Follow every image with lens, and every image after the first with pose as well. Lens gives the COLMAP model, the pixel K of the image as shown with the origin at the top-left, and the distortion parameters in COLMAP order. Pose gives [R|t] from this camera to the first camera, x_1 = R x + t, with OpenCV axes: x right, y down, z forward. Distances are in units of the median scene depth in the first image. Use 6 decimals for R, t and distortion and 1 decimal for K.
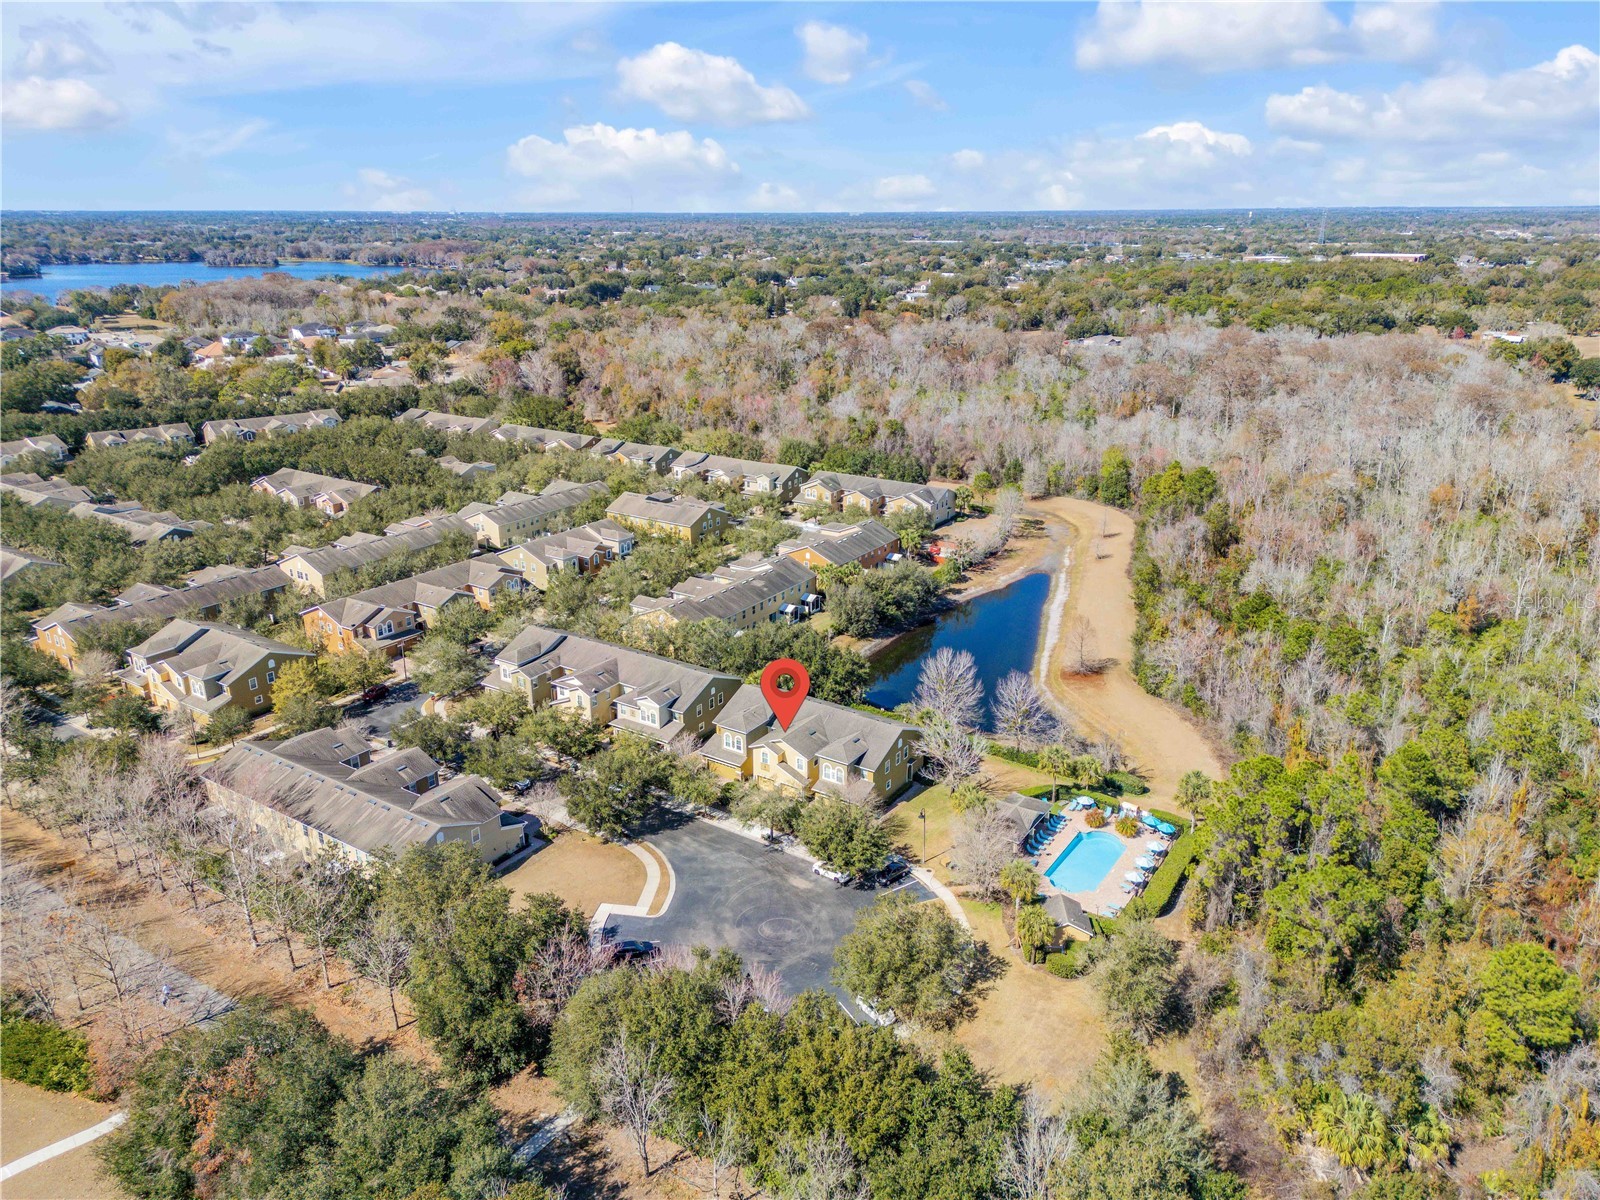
lens RADIAL K [[1127.5, 0, 797.0], [0, 1127.5, 575.9], [0, 0, 1]] dist [0.113410, -0.114357]
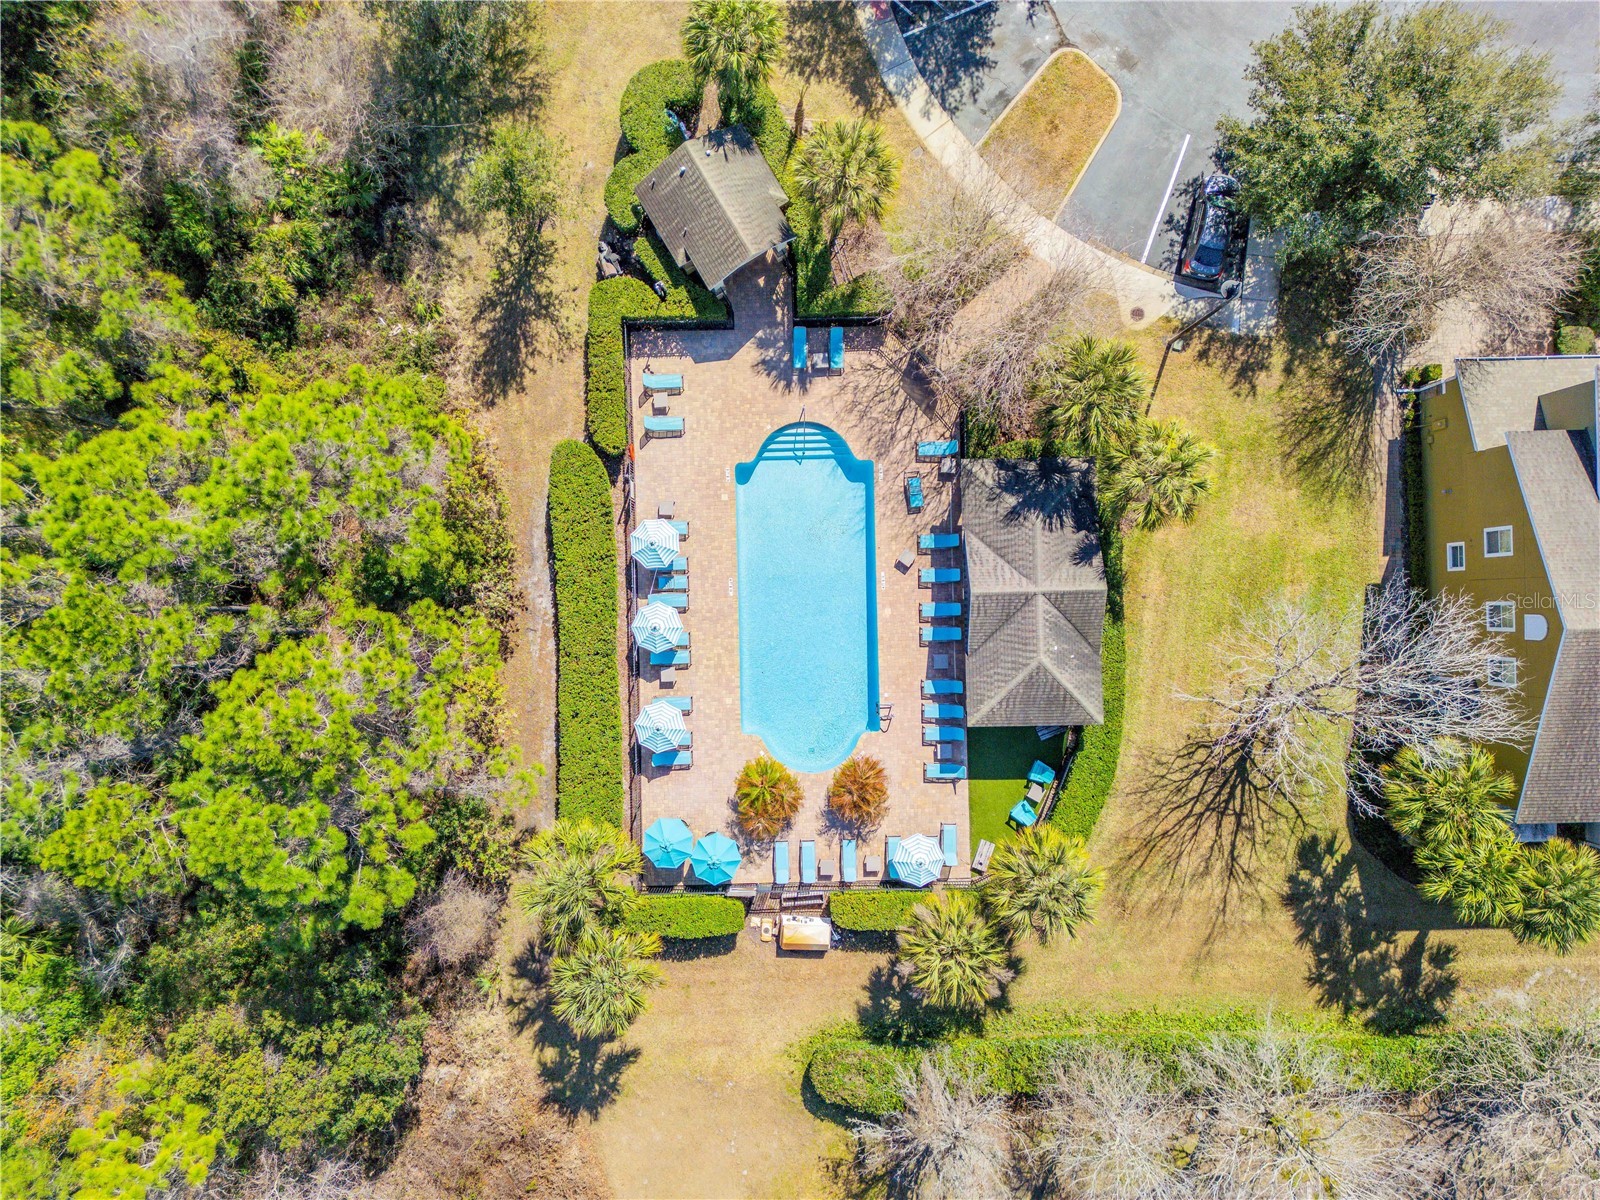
lens RADIAL K [[1117.6, 0, 799.8], [0, 1117.6, 604.4], [0, 0, 1]] dist [0.100286, -0.108895]
pose [[-0.814793, 0.579750, 0.001672, 0.209046], [-0.168180, -0.239123, 0.956314, -0.077488], [0.554823, 0.778916, 0.292338, 0.729277]]
